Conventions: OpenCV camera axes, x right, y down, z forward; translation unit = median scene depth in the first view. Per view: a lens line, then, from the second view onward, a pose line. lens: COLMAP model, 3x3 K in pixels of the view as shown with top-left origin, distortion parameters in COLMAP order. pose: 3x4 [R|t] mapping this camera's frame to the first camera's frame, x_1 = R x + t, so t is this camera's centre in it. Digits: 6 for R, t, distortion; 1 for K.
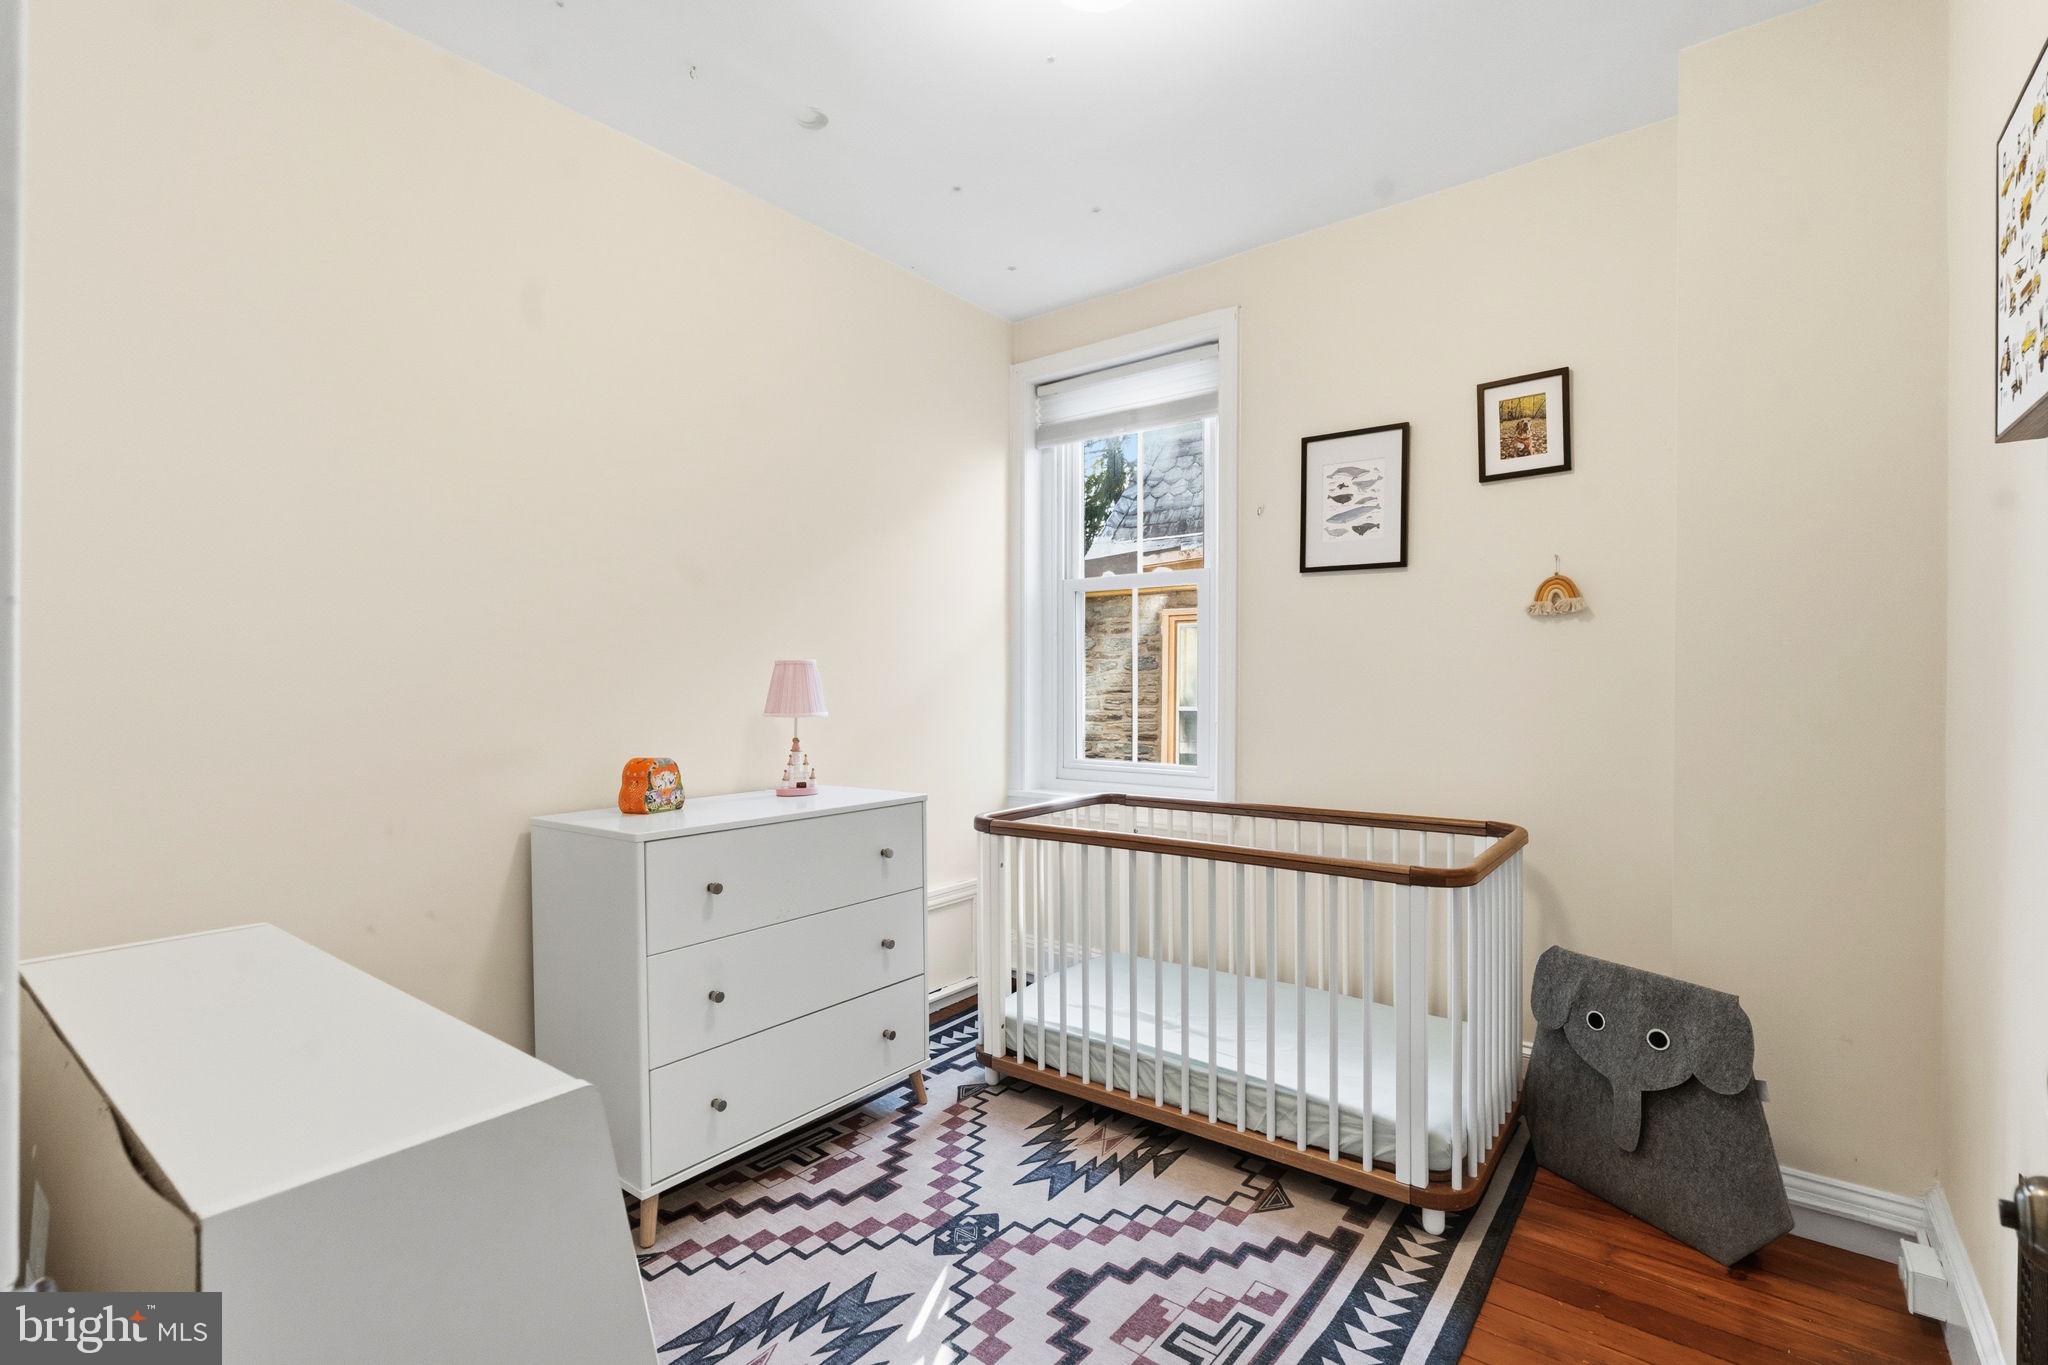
lens RADIAL K [[928.5, 0, 1020.2], [0, 928.5, 686.0], [0, 0, 1]] dist [-0.007060, 0.001780]
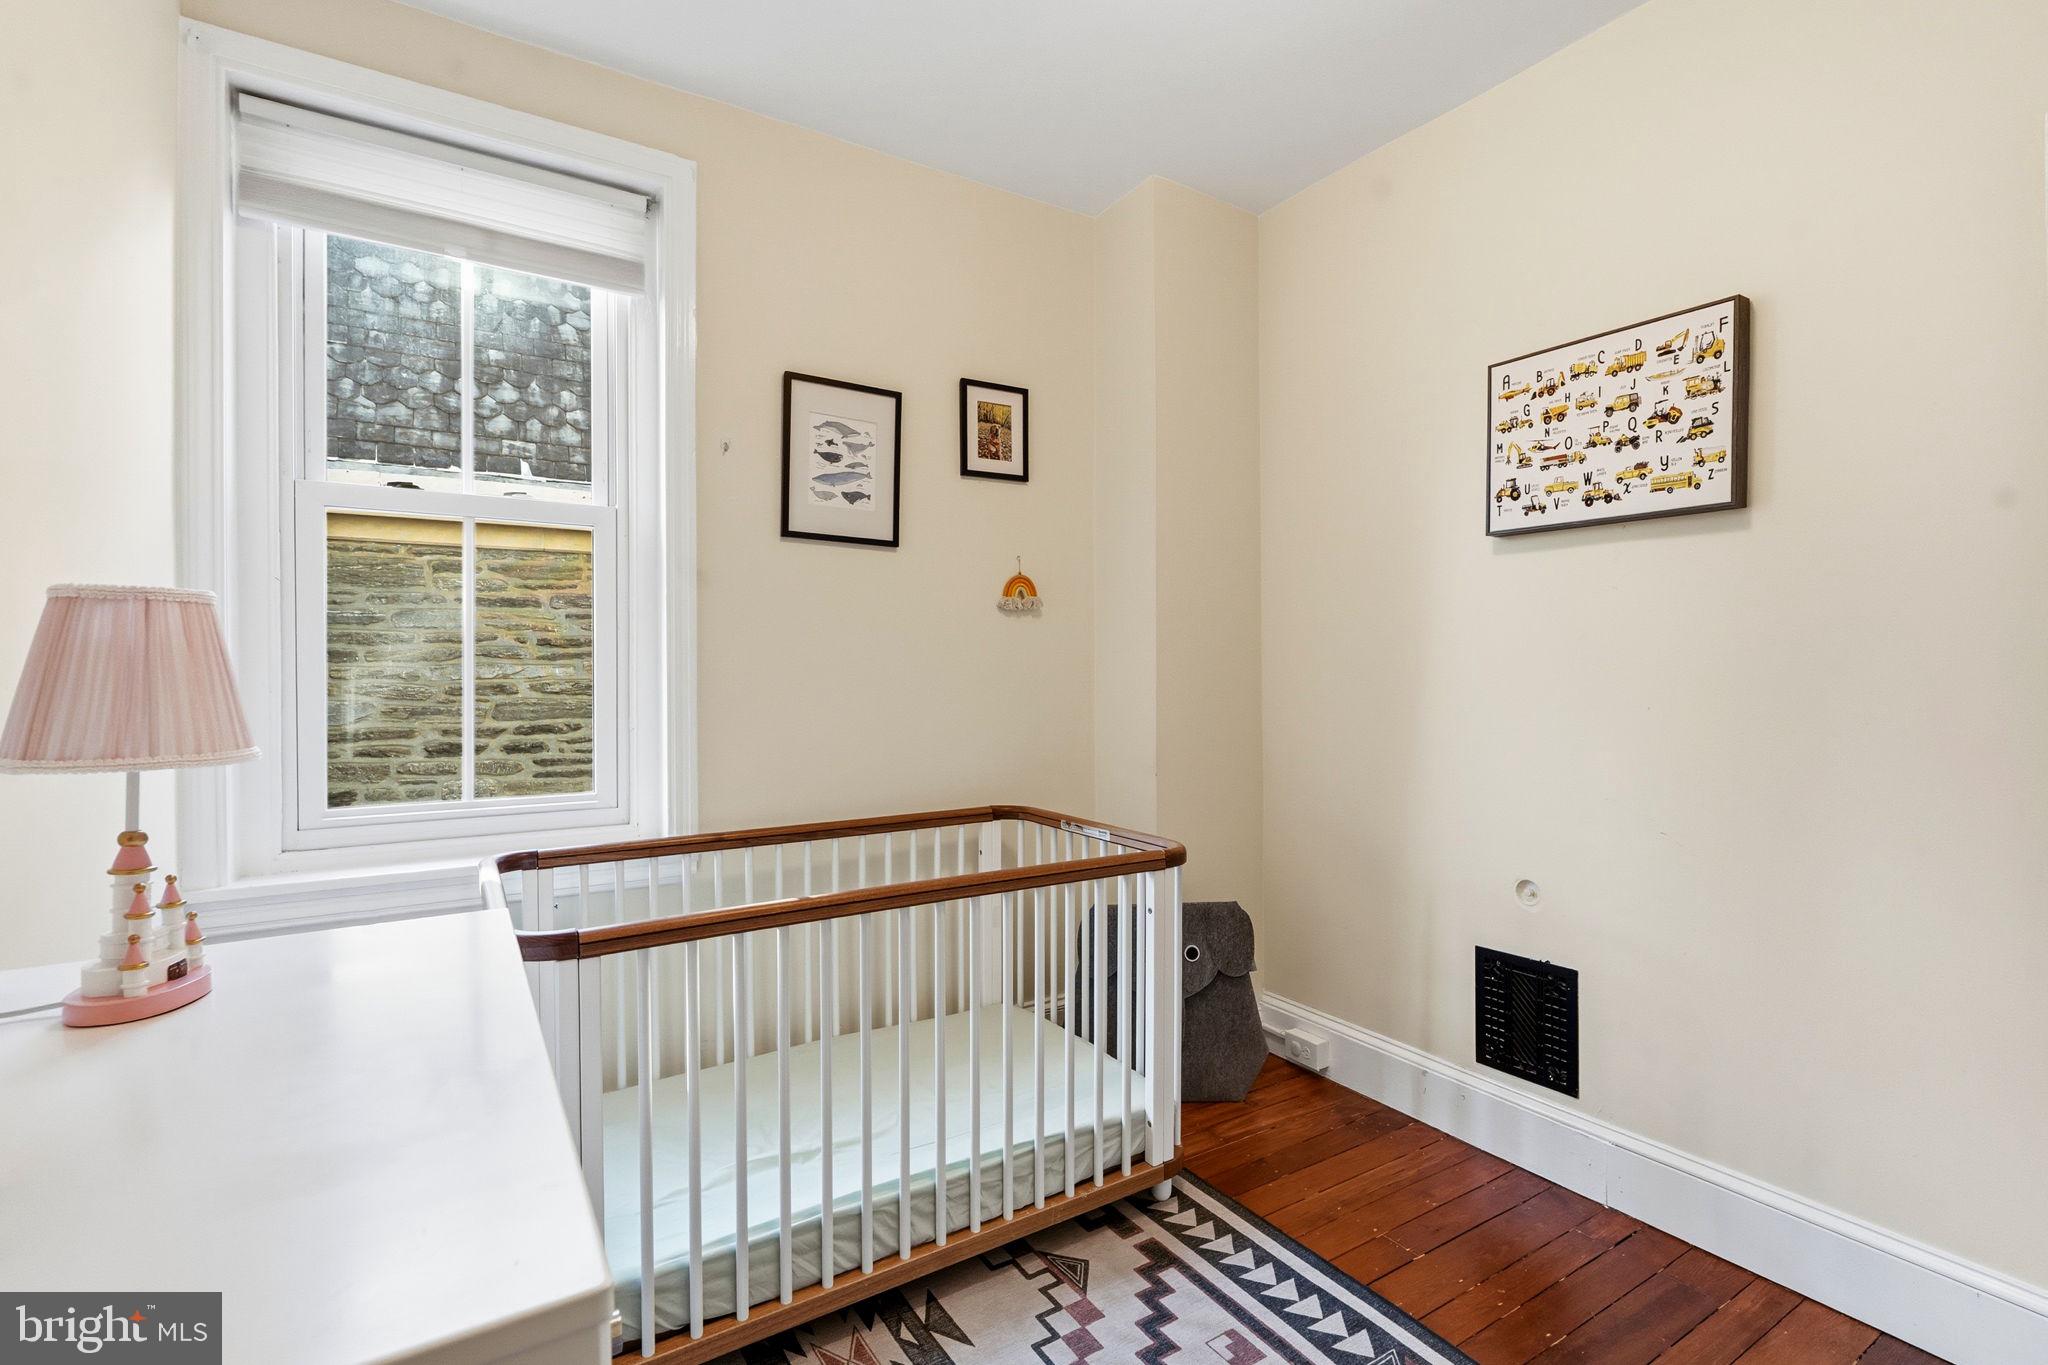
lens RADIAL K [[928.5, 0, 1022.4], [0, 928.5, 676.2], [0, 0, 1]] dist [-0.007060, 0.001780]
pose [[0.335939, 0.000543, 0.941884, -0.442116], [0.003193, 0.999993, -0.001715, 0.003269], [-0.941878, 0.003583, 0.335935, 0.598224]]
